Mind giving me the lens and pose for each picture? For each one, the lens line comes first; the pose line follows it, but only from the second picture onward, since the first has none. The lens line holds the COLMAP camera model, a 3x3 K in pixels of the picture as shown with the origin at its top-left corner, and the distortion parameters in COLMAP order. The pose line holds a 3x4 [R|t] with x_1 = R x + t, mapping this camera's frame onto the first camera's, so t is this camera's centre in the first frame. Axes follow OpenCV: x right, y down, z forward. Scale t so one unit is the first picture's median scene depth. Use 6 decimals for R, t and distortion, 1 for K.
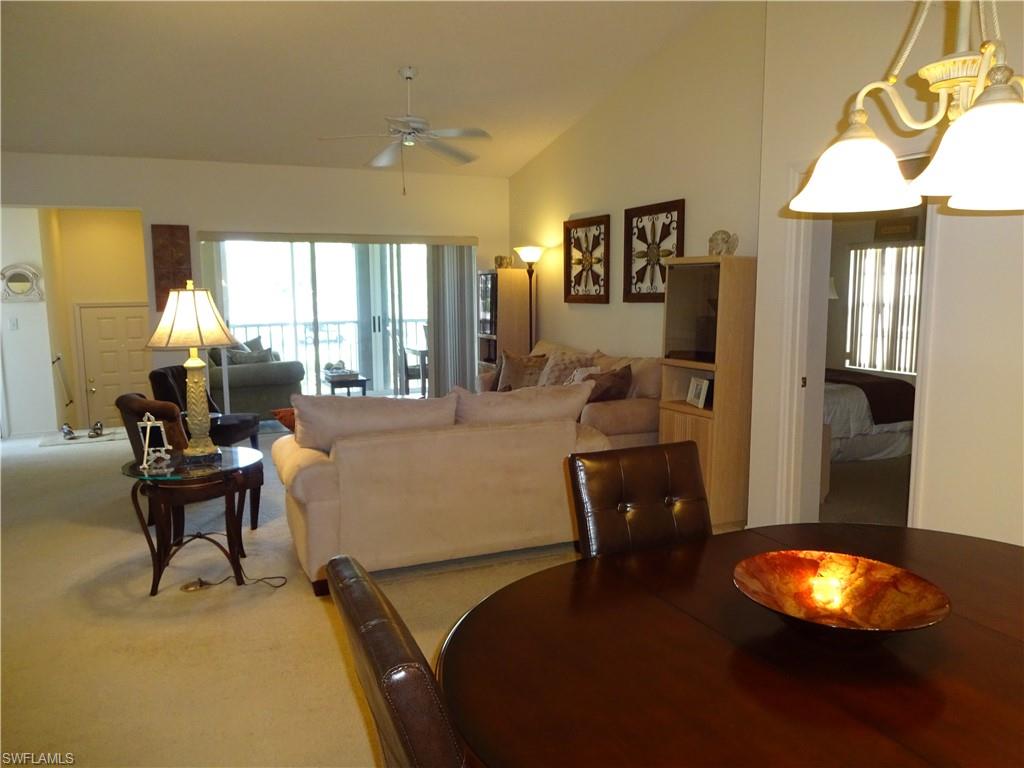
lens RADIAL K [[760.7, 0, 508.2], [0, 760.7, 374.9], [0, 0, 1]] dist [-0.008313, 0.005923]
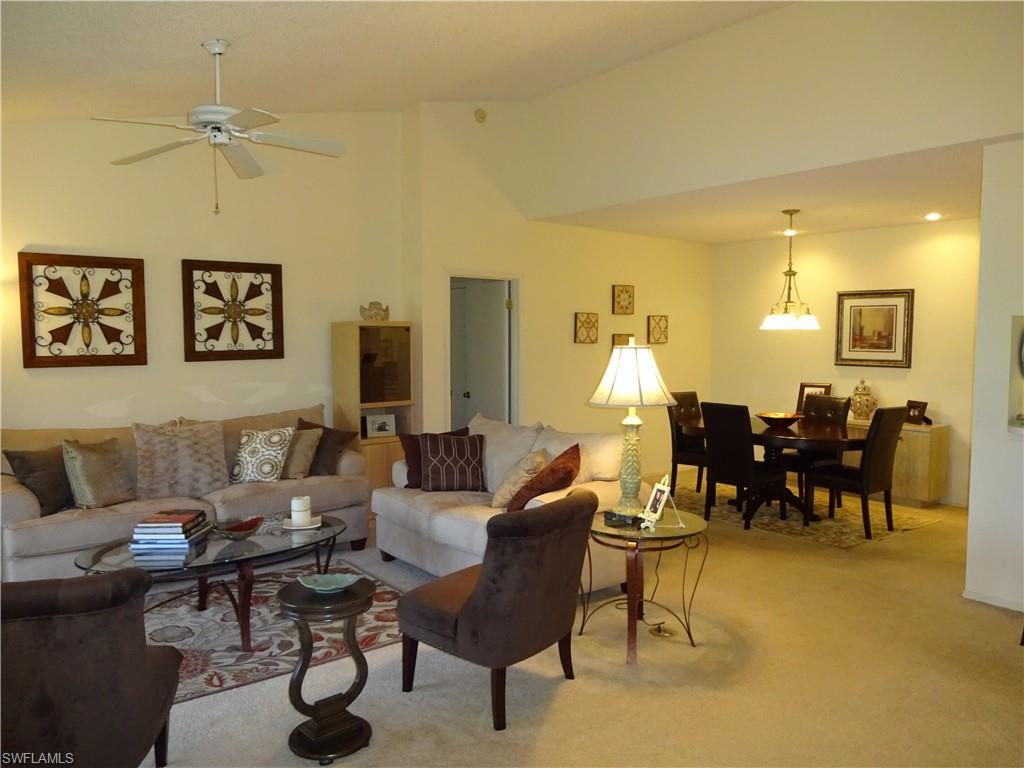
lens RADIAL K [[760.7, 0, 512.1], [0, 760.7, 378.2], [0, 0, 1]] dist [-0.008313, 0.005923]
pose [[-0.271092, -0.046855, 0.961412, -0.840004], [0.114202, 0.990194, 0.080460, -0.107614], [-0.955755, 0.131607, -0.263083, 0.897694]]
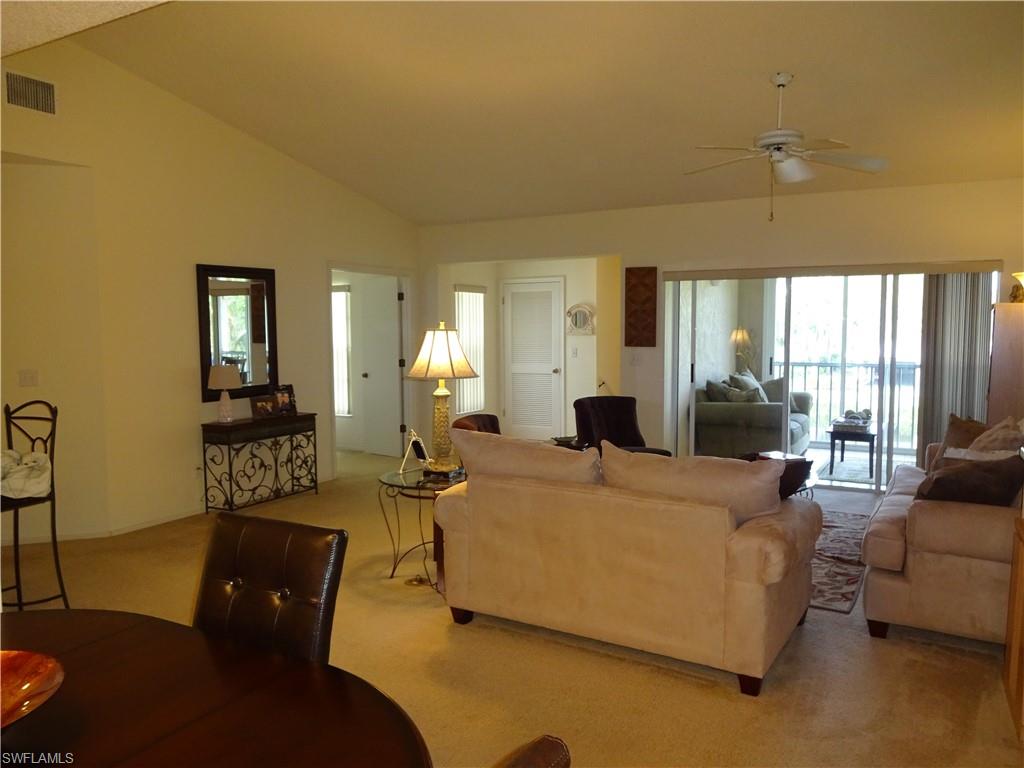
lens RADIAL K [[760.7, 0, 518.1], [0, 760.7, 384.8], [0, 0, 1]] dist [-0.008313, 0.005923]
pose [[0.594887, 0.072236, -0.800557, 0.373444], [-0.096441, 0.995174, 0.018133, -0.037910], [0.798003, 0.066419, 0.598982, 0.250720]]
